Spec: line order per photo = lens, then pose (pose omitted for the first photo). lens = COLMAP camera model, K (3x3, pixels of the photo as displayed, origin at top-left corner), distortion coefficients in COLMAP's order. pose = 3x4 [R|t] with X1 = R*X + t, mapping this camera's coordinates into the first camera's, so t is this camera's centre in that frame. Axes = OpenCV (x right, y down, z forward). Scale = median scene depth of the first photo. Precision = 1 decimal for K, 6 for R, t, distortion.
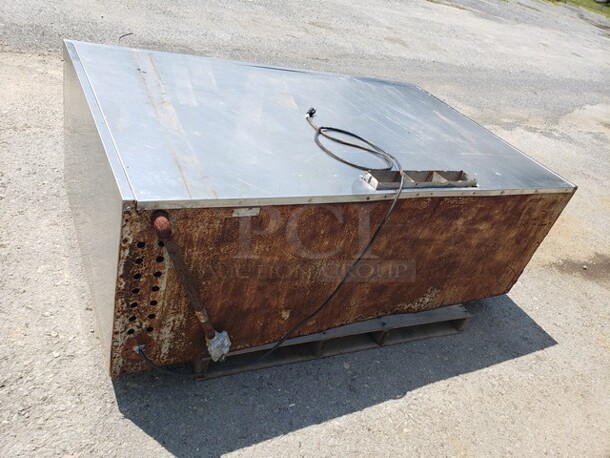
lens RADIAL K [[480.9, 0, 303.8], [0, 480.9, 230.2], [0, 0, 1]] dist [-0.025500, 0.058843]
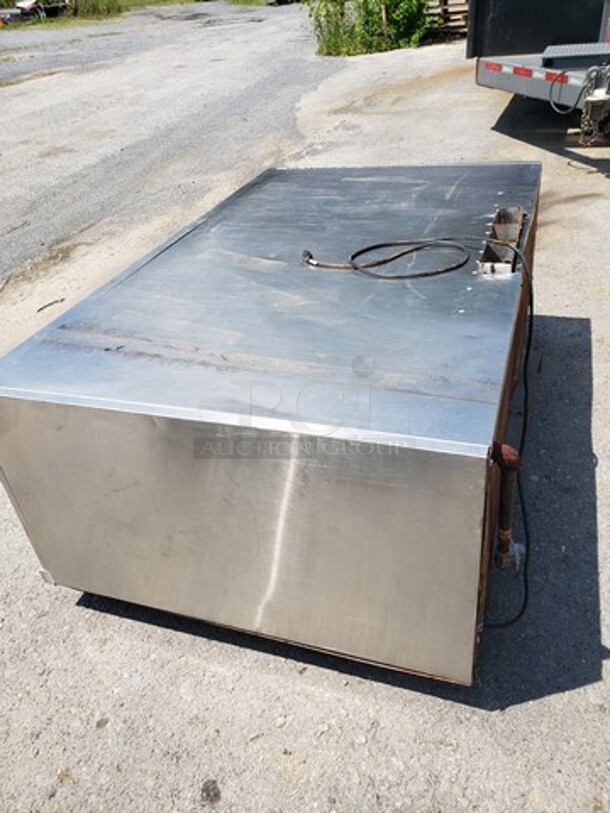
lens RADIAL K [[640.9, 0, 304.3], [0, 640.9, 403.5], [0, 0, 1]] dist [-0.025500, 0.058843]
pose [[0.679202, -0.639131, 0.360828, -0.503587], [0.615255, 0.763857, 0.194891, -0.278632], [-0.400182, 0.089631, 0.912042, 0.142919]]
